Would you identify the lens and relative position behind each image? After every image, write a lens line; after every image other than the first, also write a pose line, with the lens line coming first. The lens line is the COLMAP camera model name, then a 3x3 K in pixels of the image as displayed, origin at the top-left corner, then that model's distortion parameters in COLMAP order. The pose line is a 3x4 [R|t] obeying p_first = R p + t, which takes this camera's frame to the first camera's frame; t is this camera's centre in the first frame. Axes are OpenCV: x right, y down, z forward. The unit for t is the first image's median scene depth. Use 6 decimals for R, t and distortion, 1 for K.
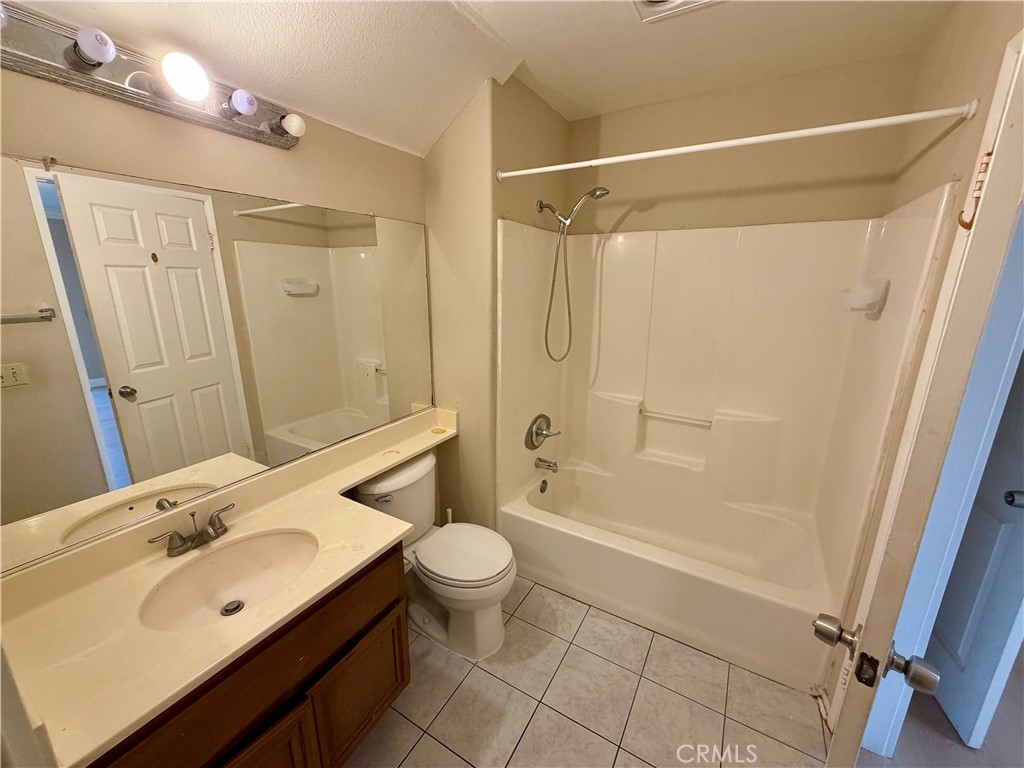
lens RADIAL K [[408.7, 0, 512.0], [0, 408.7, 384.0], [0, 0, 1]] dist [-0.000884, 0.000127]
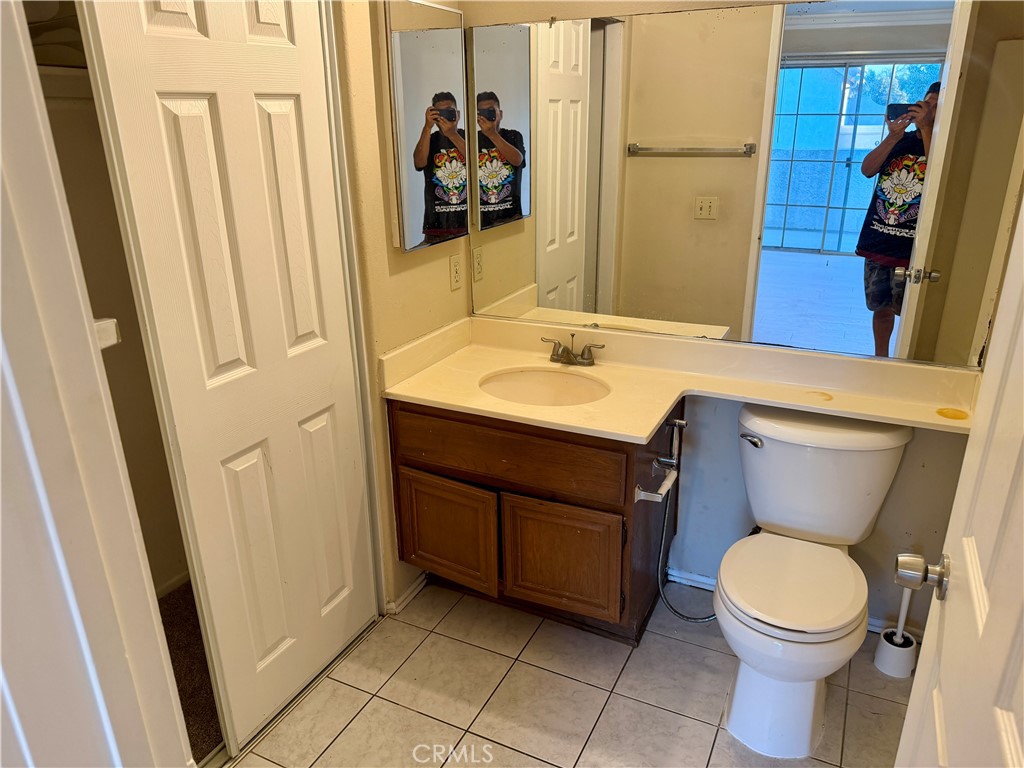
lens RADIAL K [[731.0, 0, 508.9], [0, 731.0, 387.3], [0, 0, 1]] dist [0.049066, -0.001672]
pose [[0.078512, 0.342414, -0.936263, 0.943102], [-0.232300, 0.919593, 0.316837, -0.117983], [0.969470, 0.192618, 0.151742, 0.471865]]
